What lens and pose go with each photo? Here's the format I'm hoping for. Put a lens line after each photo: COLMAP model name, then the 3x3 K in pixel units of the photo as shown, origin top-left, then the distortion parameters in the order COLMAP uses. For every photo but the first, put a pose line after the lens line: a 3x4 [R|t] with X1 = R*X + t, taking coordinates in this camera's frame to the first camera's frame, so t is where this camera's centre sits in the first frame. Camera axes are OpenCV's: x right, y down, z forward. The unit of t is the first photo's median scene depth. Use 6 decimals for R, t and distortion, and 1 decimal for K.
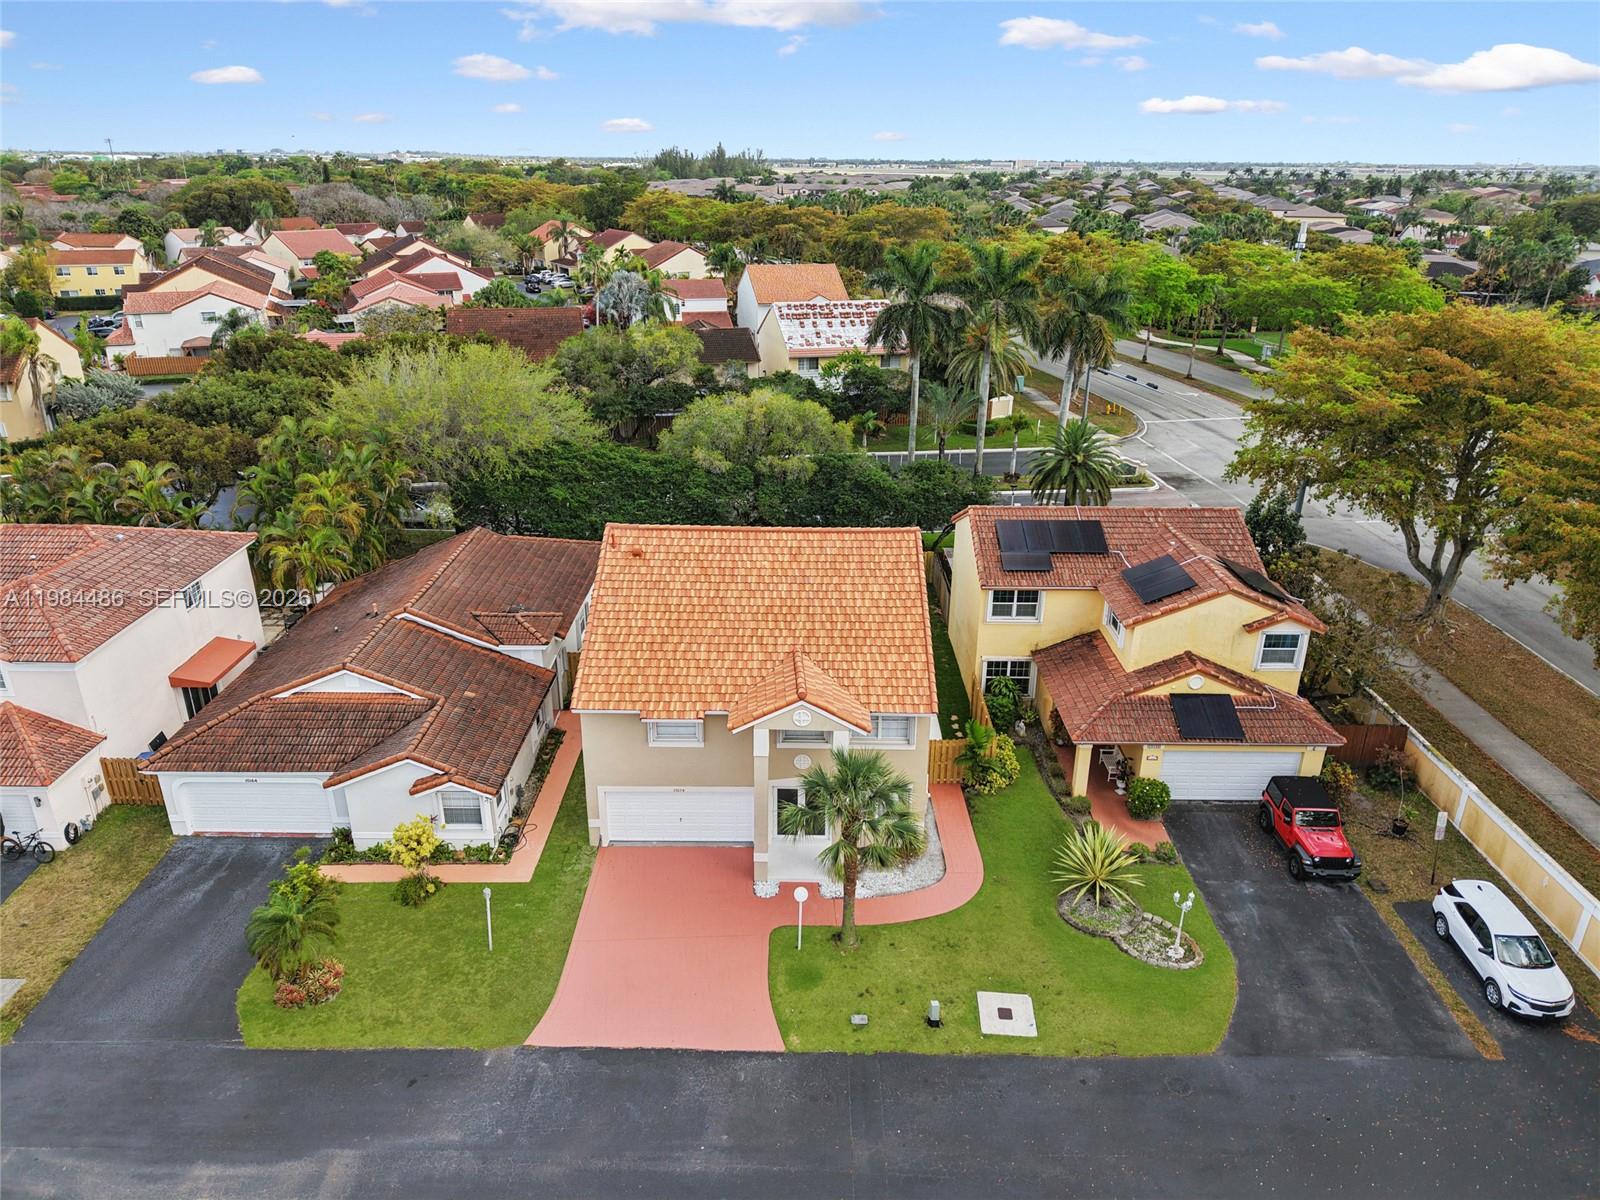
lens RADIAL K [[1077.4, 0, 800.1], [0, 1077.4, 581.5], [0, 0, 1]] dist [0.078894, -0.097219]
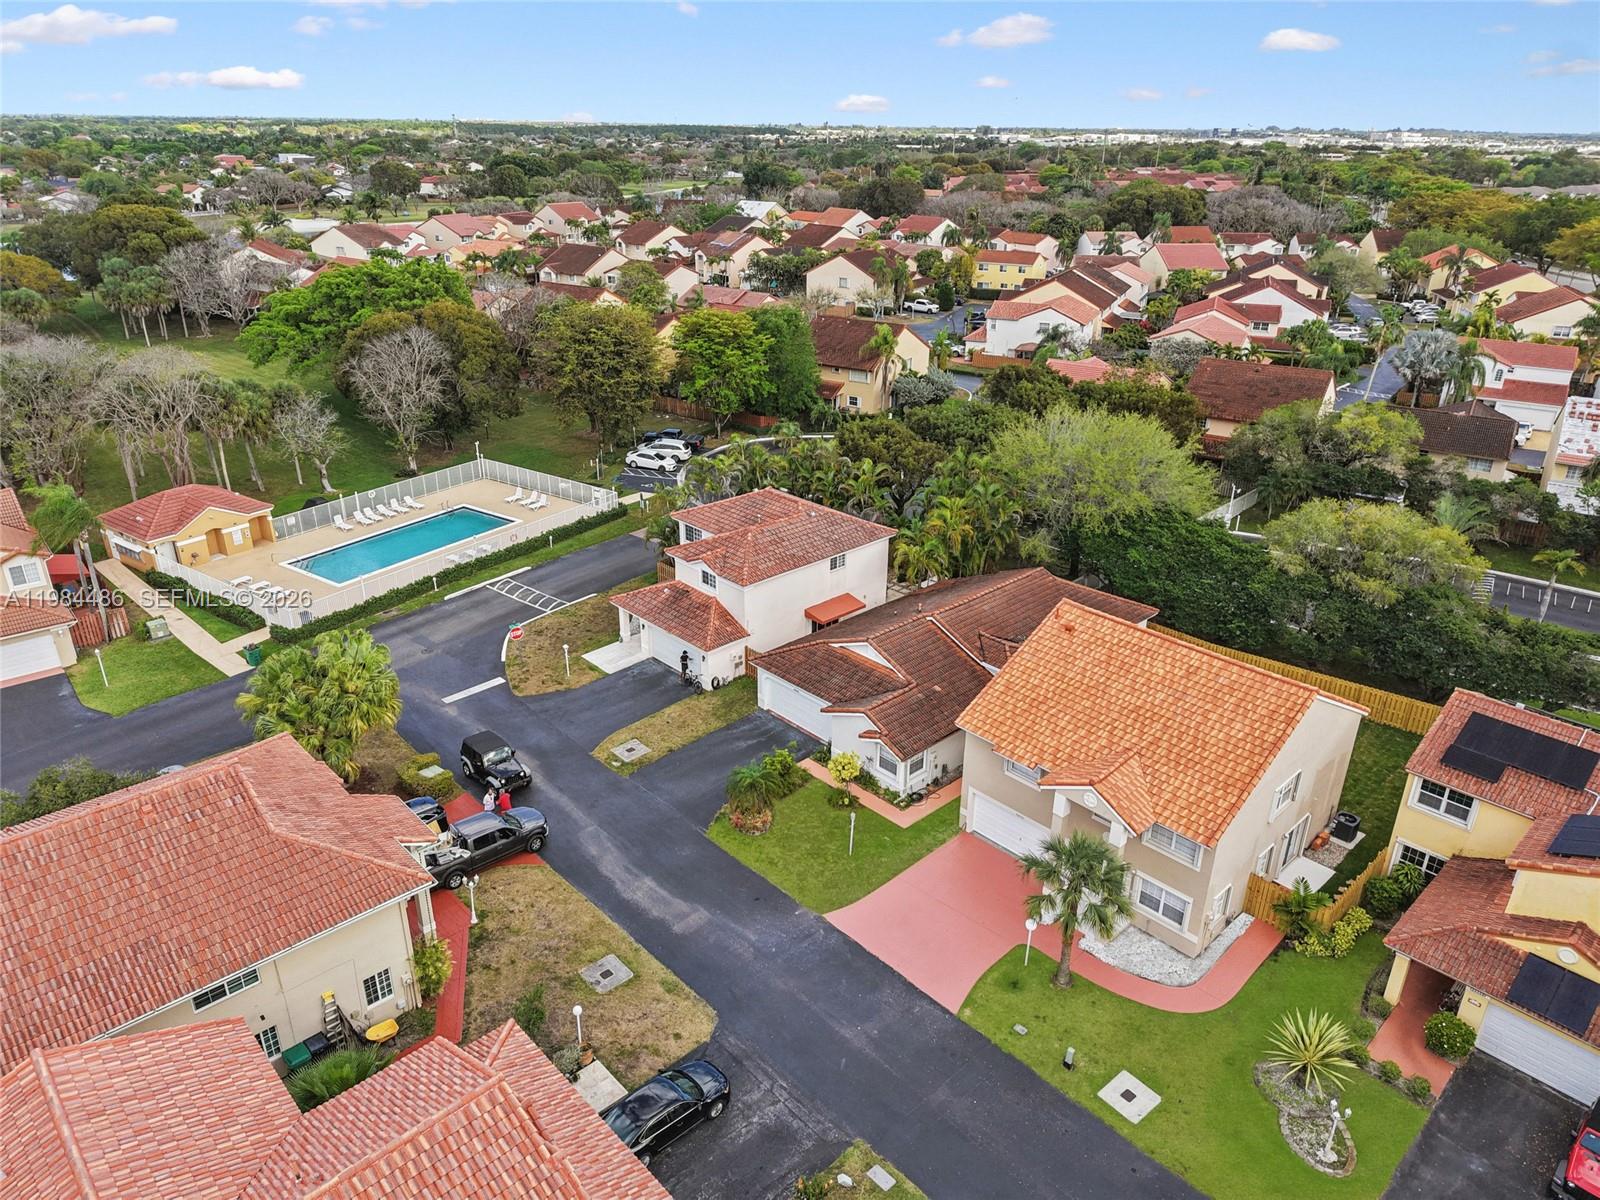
lens RADIAL K [[1077.4, 0, 800.1], [0, 1077.4, 581.5], [0, 0, 1]] dist [0.078894, -0.097219]
pose [[0.696617, 0.283993, -0.658843, 0.467822], [-0.272025, 0.954303, 0.123729, -0.157250], [0.663873, 0.093030, 0.742036, -0.147314]]
